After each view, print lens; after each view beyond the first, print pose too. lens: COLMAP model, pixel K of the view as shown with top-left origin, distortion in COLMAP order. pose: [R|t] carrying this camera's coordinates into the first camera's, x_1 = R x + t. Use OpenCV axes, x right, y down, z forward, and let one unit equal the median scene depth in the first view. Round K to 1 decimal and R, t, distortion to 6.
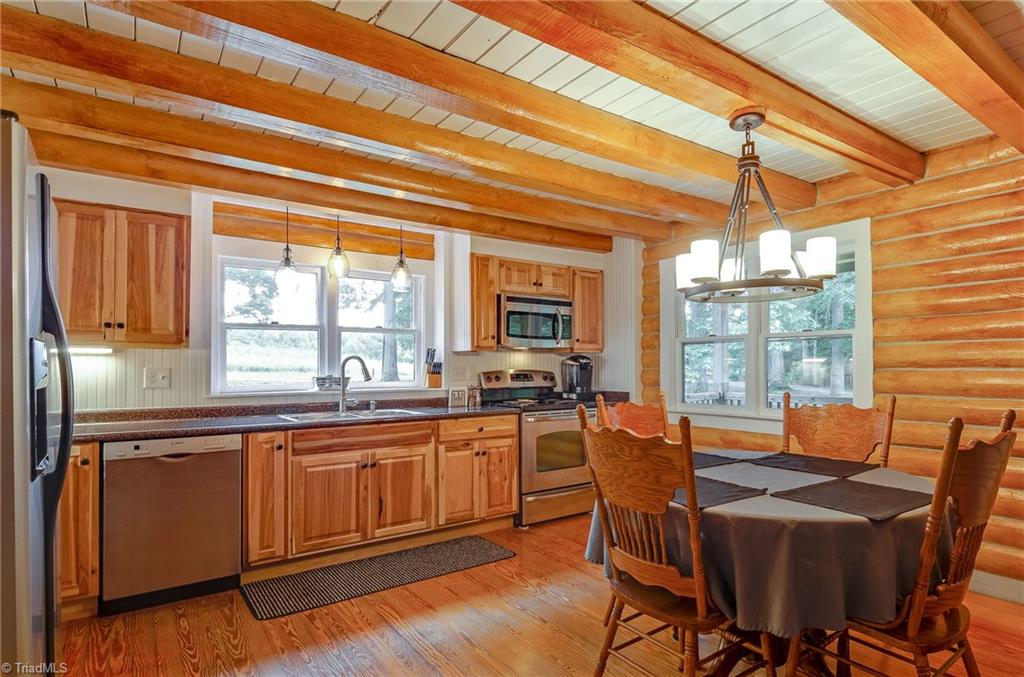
lens RADIAL K [[553.3, 0, 549.6], [0, 553.3, 359.5], [0, 0, 1]] dist [0.003292, -0.000035]
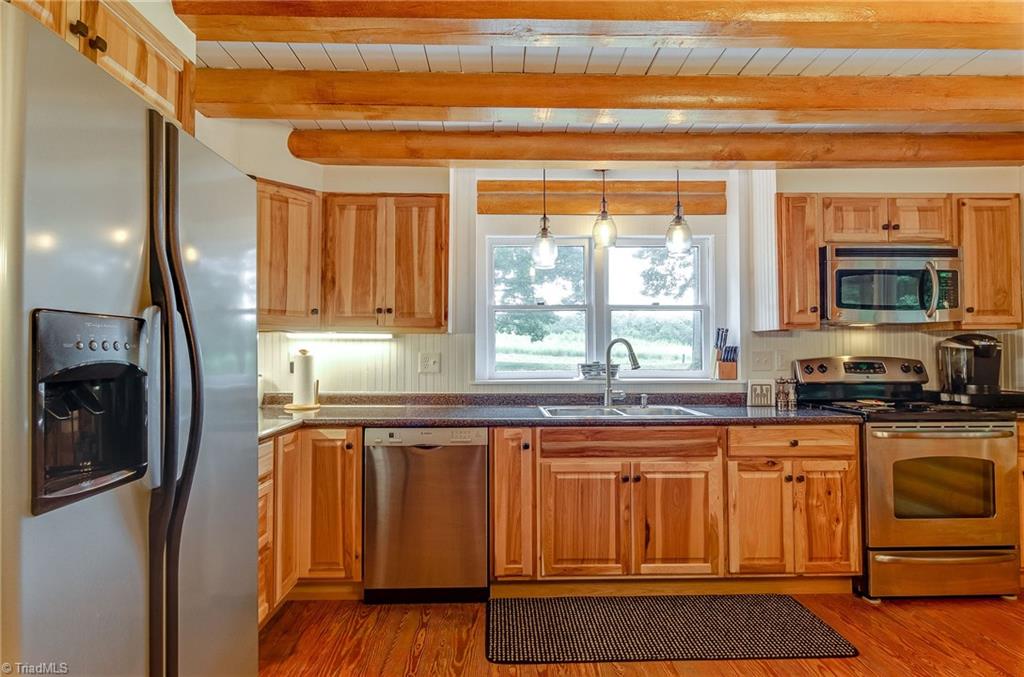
lens RADIAL K [[545.1, 0, 512.0], [0, 545.1, 338.5], [0, 0, 1]] dist [0.006237, -0.001300]
pose [[0.812932, -0.014228, -0.582184, -0.013357], [0.006665, 0.999863, -0.015129, 0.004543], [0.582320, 0.008418, 0.812916, 0.255530]]
